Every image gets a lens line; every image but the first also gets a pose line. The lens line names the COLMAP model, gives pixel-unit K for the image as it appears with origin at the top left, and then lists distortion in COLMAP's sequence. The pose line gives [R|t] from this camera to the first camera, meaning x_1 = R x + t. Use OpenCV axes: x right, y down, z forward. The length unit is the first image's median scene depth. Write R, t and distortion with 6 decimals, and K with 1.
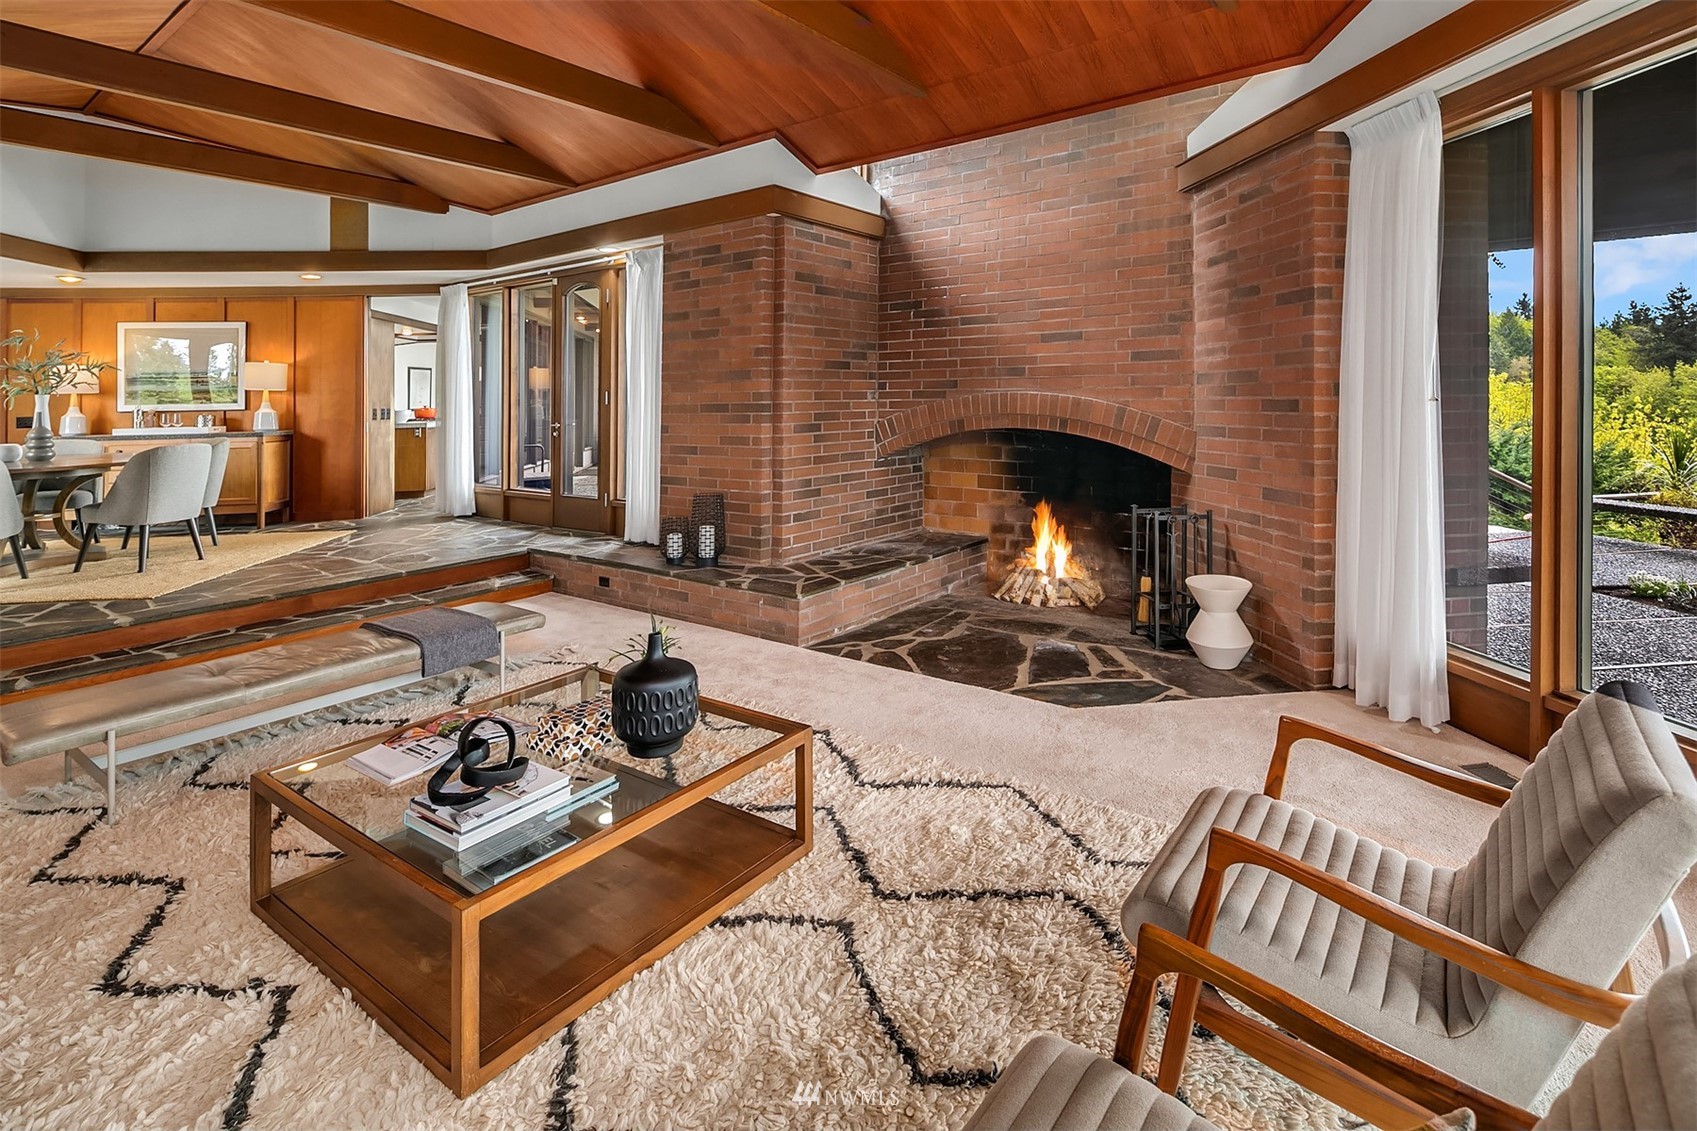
lens RADIAL K [[824.0, 0, 853.5], [0, 824.0, 373.3], [0, 0, 1]] dist [0.000892, 0.000107]
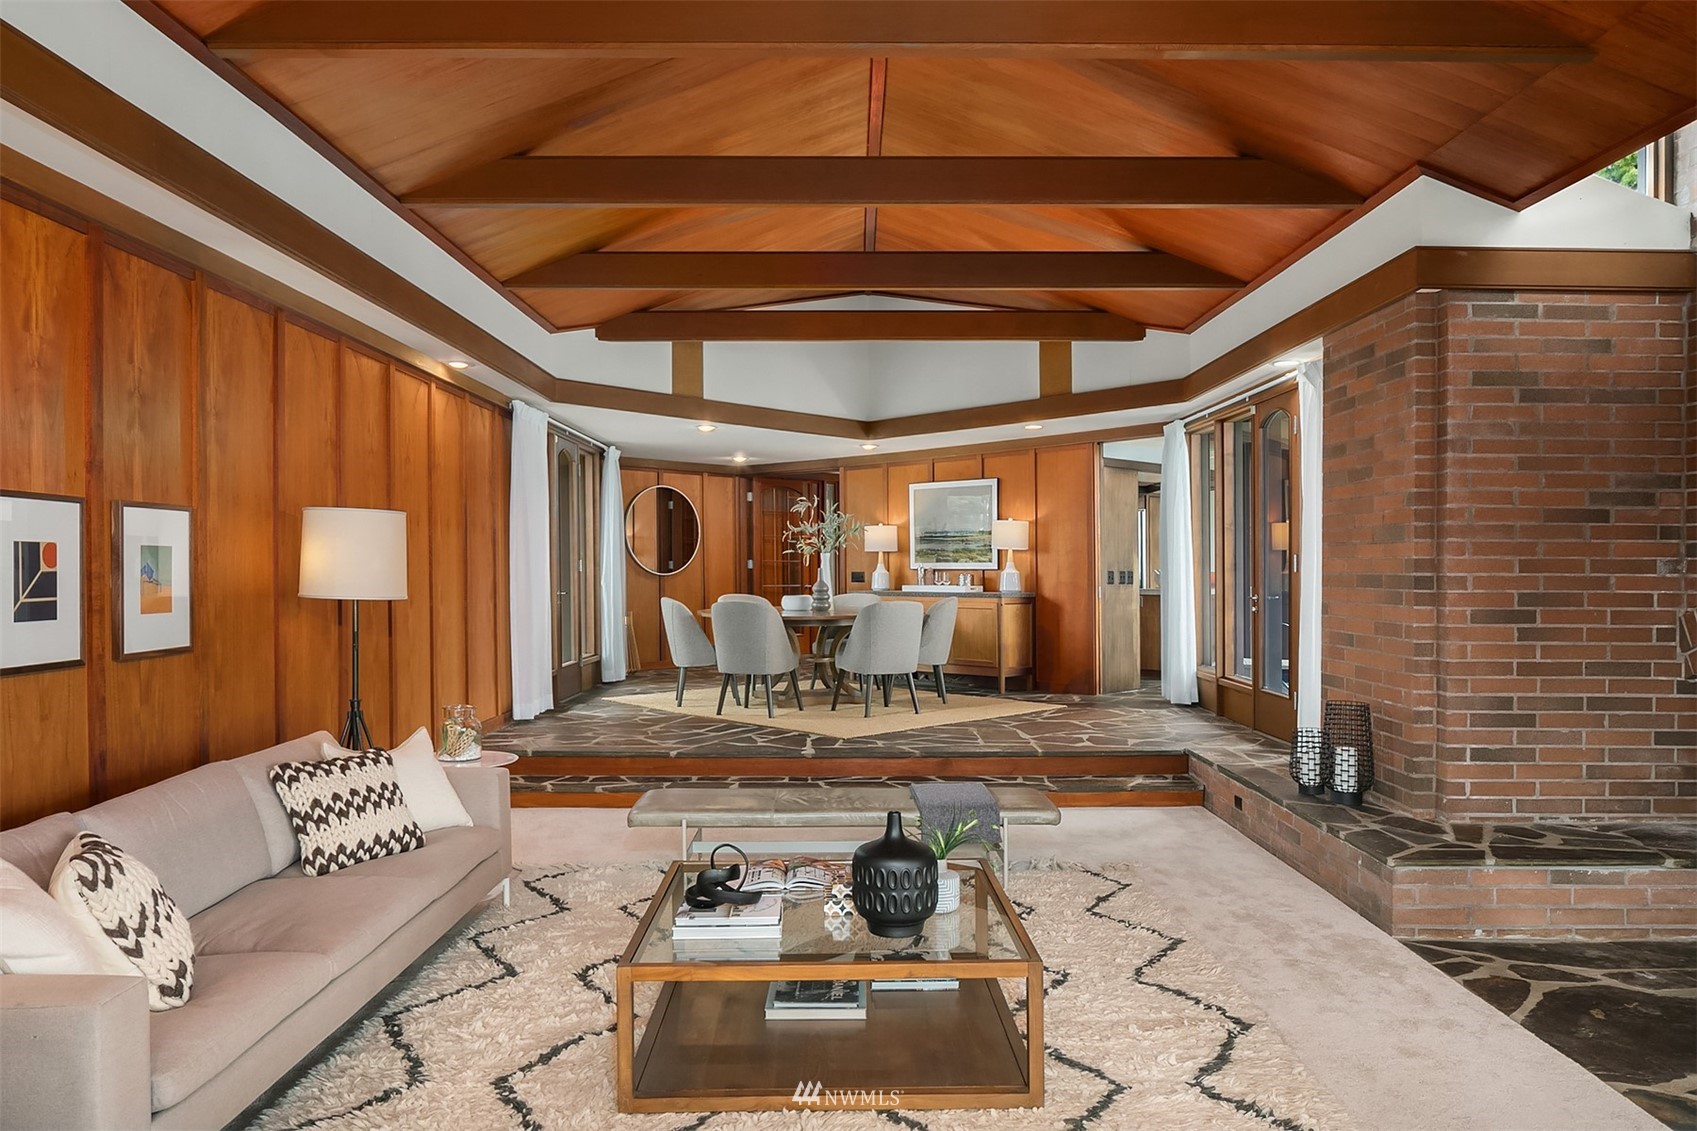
lens RADIAL K [[1158.7, 0, 848.0], [0, 1158.7, 544.6], [0, 0, 1]] dist [-0.005454, -0.002256]
pose [[0.606206, 0.002846, -0.795303, 0.321824], [0.011678, 0.999854, 0.012480, -0.005296], [0.795222, -0.016853, 0.606084, 0.058311]]
